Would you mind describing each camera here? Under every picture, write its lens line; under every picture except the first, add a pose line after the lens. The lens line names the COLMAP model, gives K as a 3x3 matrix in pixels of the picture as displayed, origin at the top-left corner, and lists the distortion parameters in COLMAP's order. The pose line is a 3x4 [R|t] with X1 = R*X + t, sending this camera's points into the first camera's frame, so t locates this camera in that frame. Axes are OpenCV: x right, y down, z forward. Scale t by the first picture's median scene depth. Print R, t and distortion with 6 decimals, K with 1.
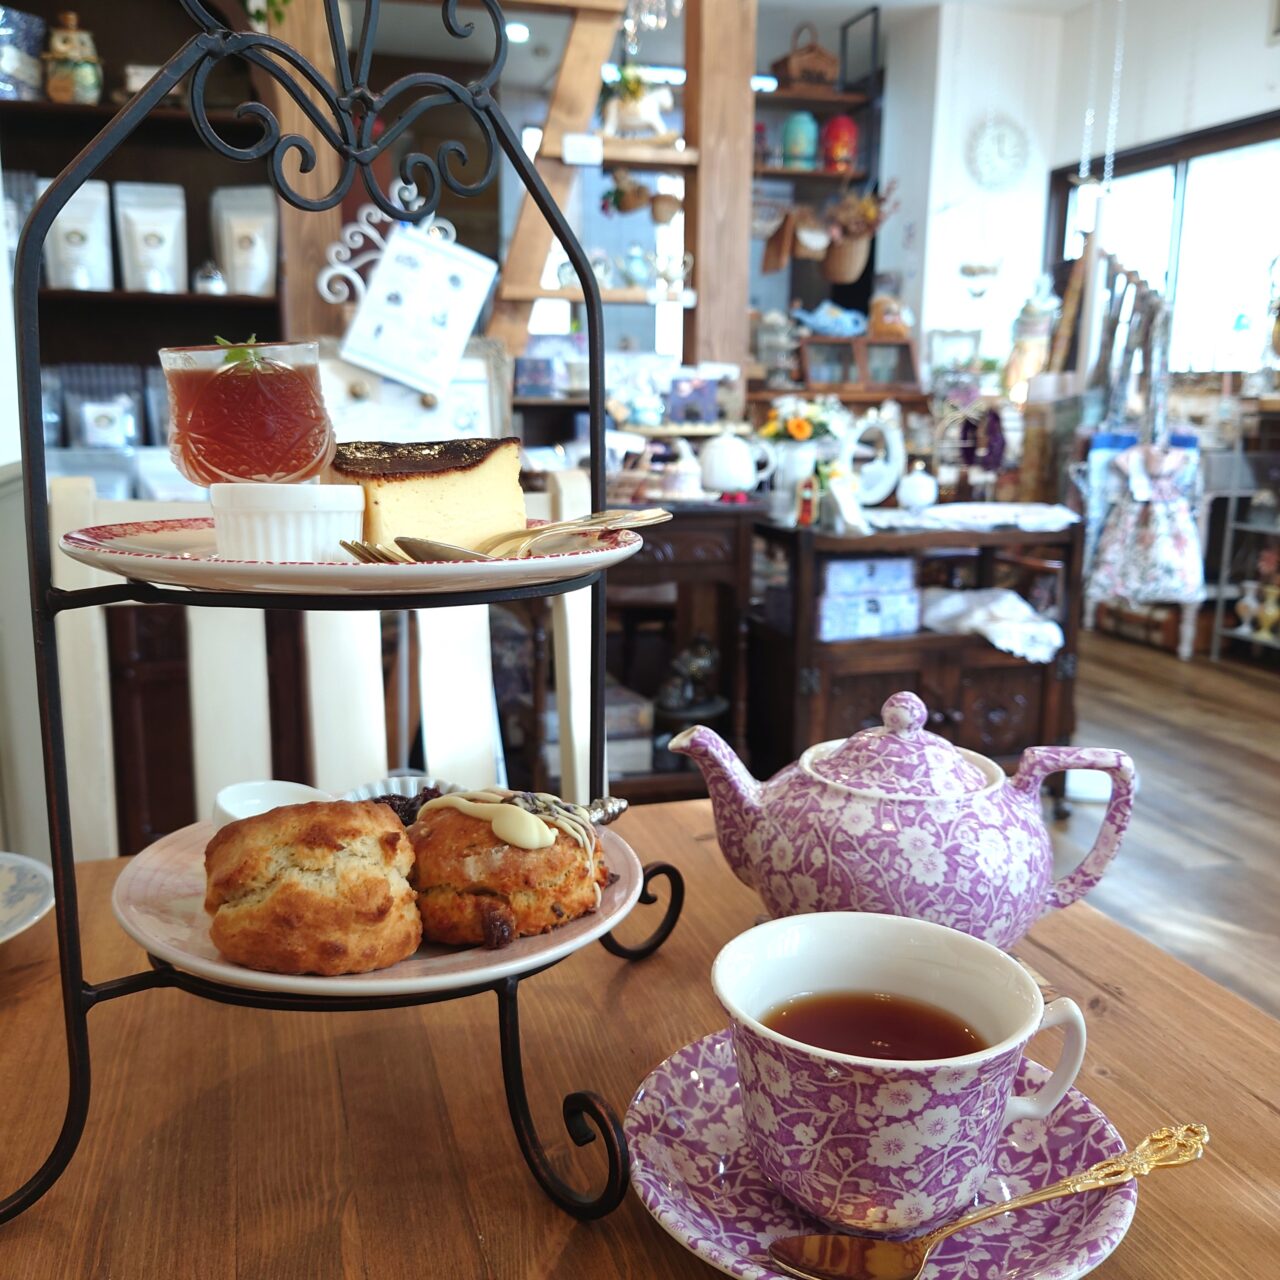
lens RADIAL K [[1244.0, 0, 638.4], [0, 1244.0, 650.6], [0, 0, 1]] dist [0.021973, -0.034235]
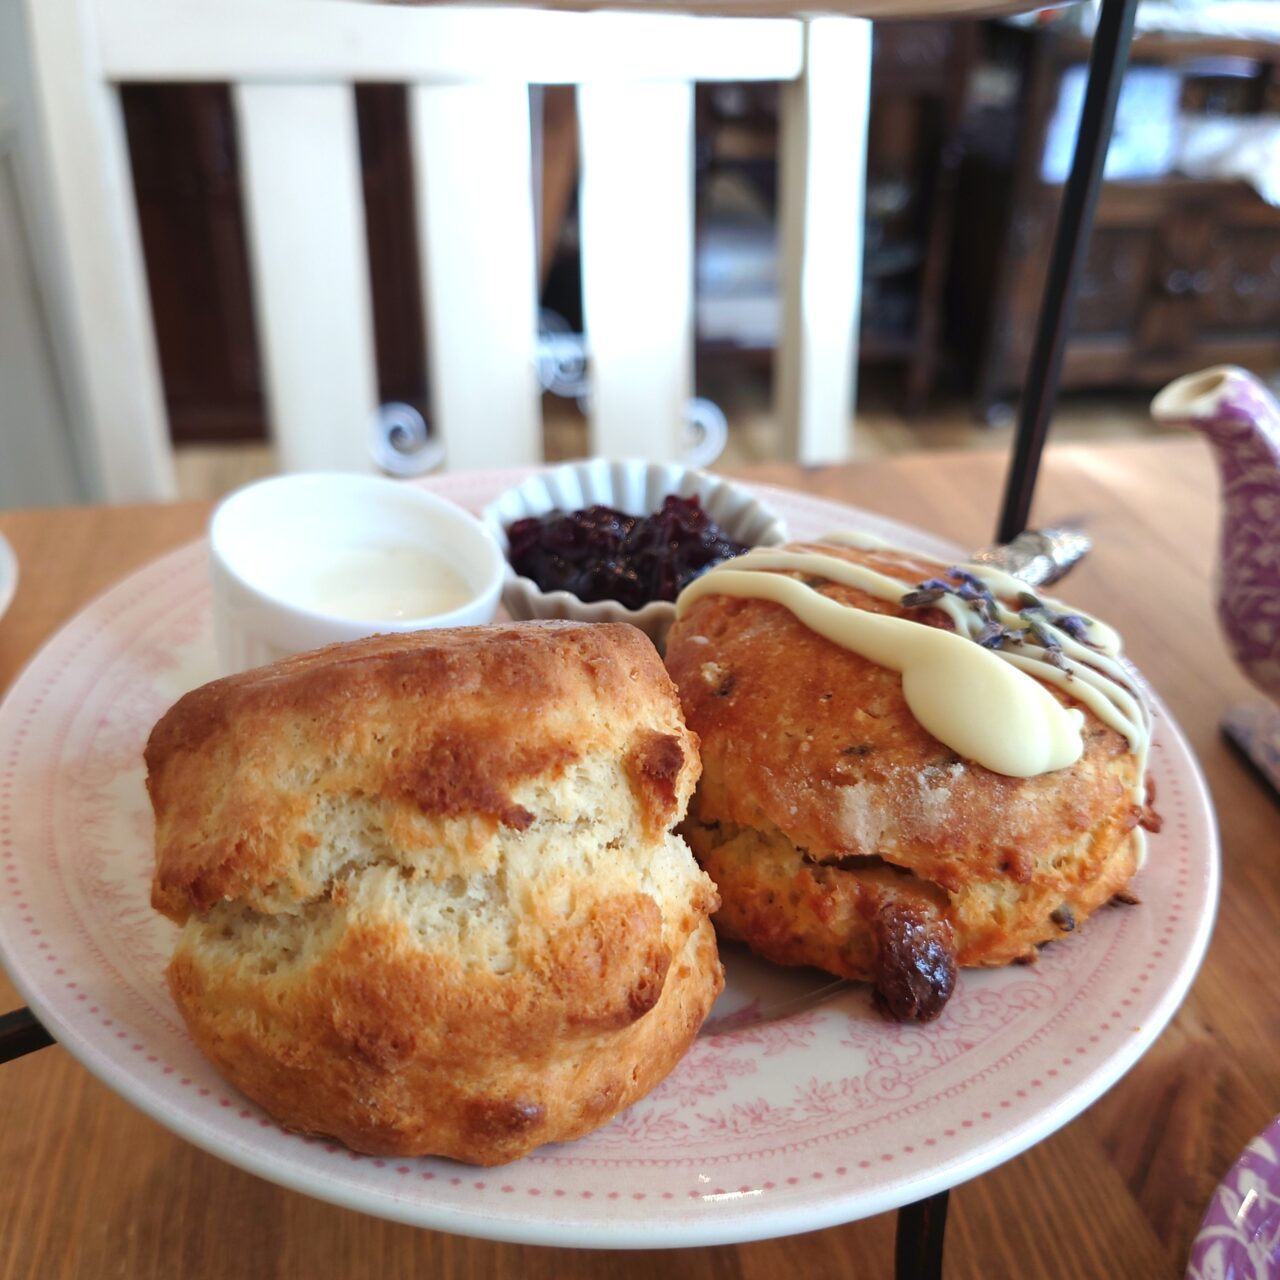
lens RADIAL K [[1244.0, 0, 638.4], [0, 1244.0, 650.6], [0, 0, 1]] dist [0.021973, -0.034235]
pose [[0.994180, 0.070114, -0.081795, -0.172539], [-0.036716, 0.934293, 0.354610, -0.000173], [0.101284, -0.349543, 0.931430, 0.667598]]
